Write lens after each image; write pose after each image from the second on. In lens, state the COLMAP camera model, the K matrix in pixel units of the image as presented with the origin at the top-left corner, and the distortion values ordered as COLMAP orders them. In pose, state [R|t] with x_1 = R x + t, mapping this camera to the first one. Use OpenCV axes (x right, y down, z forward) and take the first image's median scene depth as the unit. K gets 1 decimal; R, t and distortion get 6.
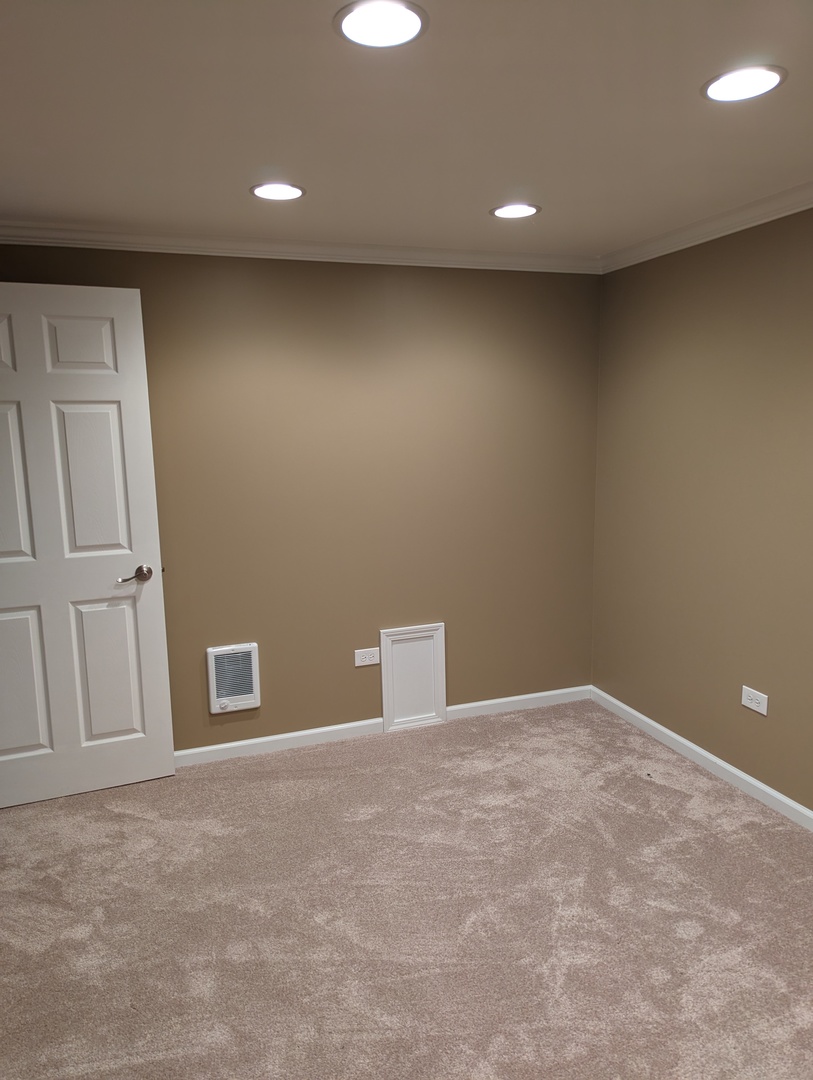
lens RADIAL K [[758.9, 0, 406.5], [0, 758.9, 540.0], [0, 0, 1]] dist [0.058606, -0.052957]
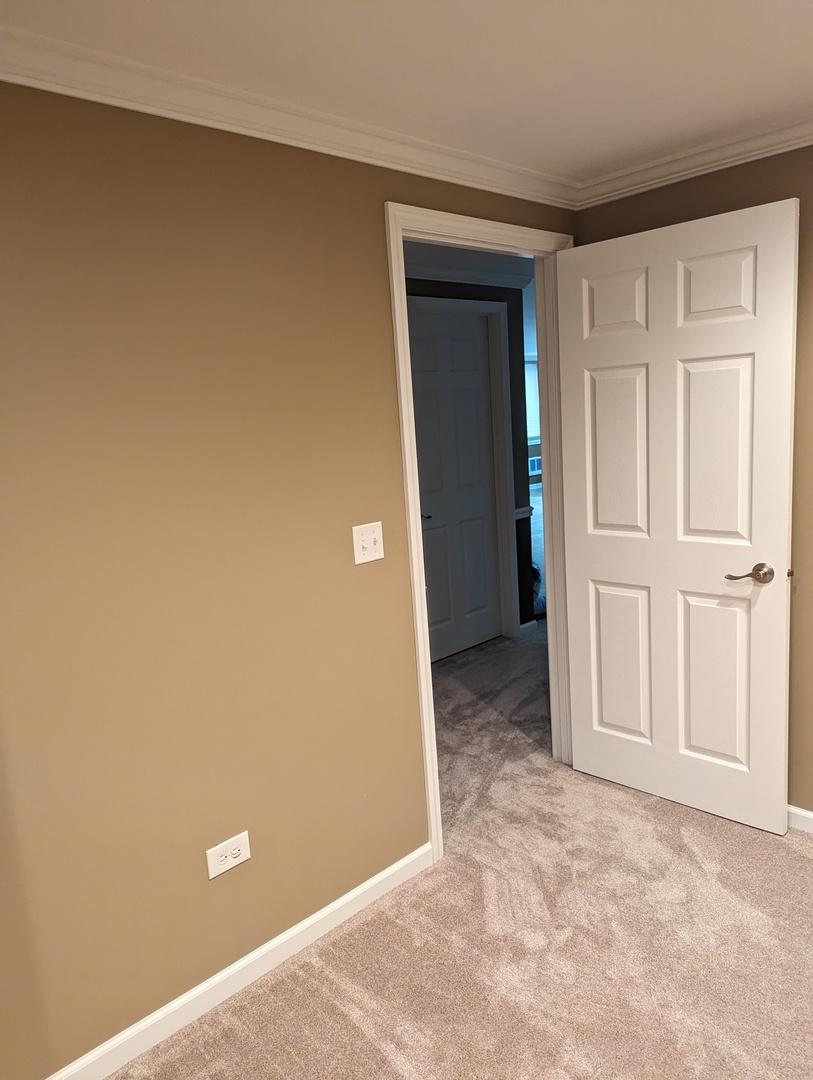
lens RADIAL K [[758.9, 0, 406.5], [0, 758.9, 540.0], [0, 0, 1]] dist [0.058606, -0.052957]
pose [[0.402130, 0.146856, -0.903729, 0.226631], [-0.081117, 0.988886, 0.124599, -0.061764], [0.911982, 0.023202, 0.409573, 0.361560]]
